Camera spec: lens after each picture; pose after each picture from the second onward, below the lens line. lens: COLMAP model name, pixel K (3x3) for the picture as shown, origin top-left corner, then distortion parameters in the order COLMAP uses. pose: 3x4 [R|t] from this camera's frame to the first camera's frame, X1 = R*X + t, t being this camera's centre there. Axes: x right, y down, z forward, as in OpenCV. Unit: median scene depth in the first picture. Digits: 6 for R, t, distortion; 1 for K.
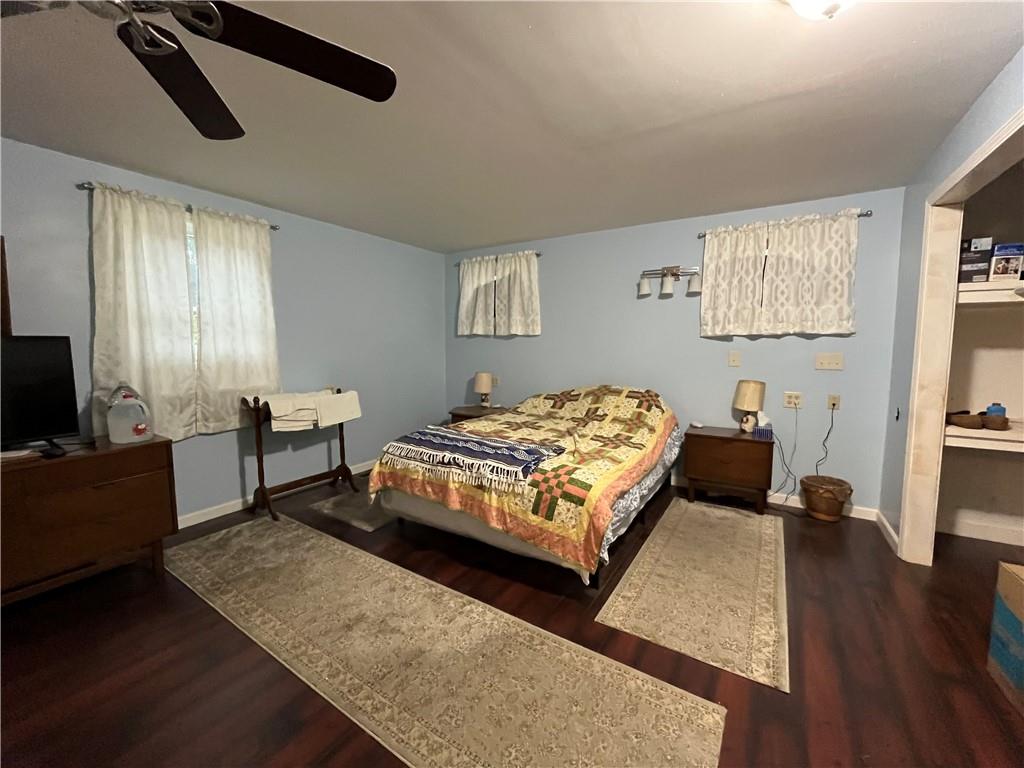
lens RADIAL K [[416.0, 0, 508.6], [0, 416.0, 383.4], [0, 0, 1]] dist [-0.002199, -0.000594]
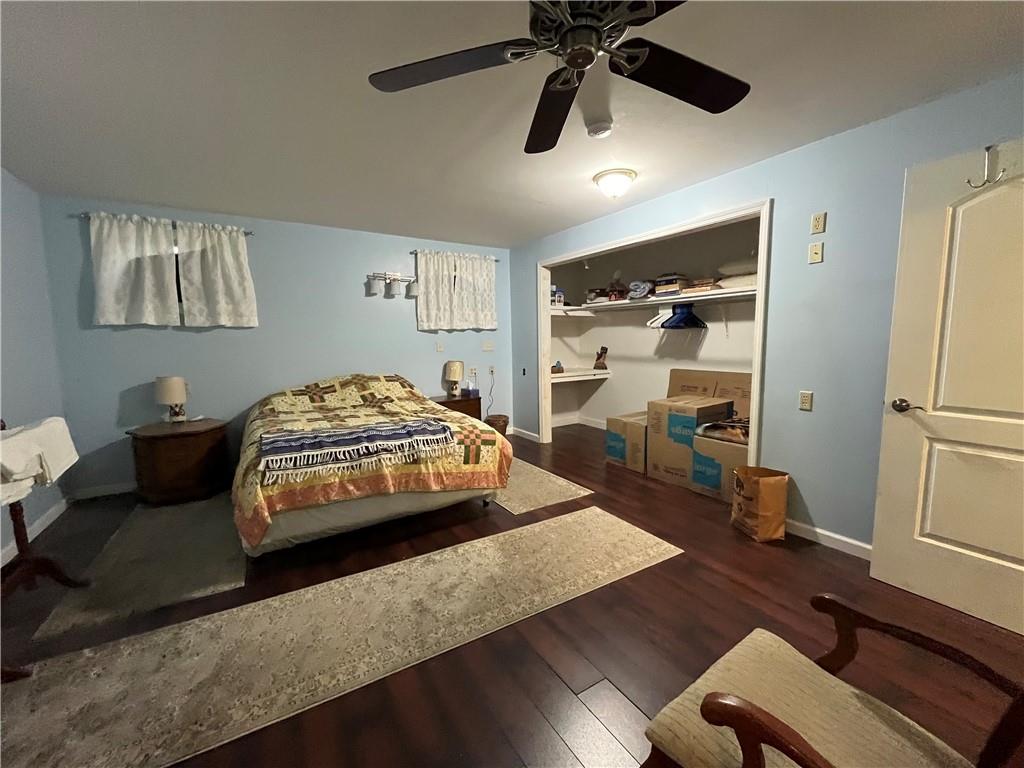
lens RADIAL K [[416.0, 0, 511.5], [0, 416.0, 383.4], [0, 0, 1]] dist [-0.002199, -0.000594]
pose [[0.425346, -0.103044, 0.899146, -0.899197], [0.099694, 0.992786, 0.066614, -0.006088], [-0.899523, 0.061305, 0.432550, 0.265692]]
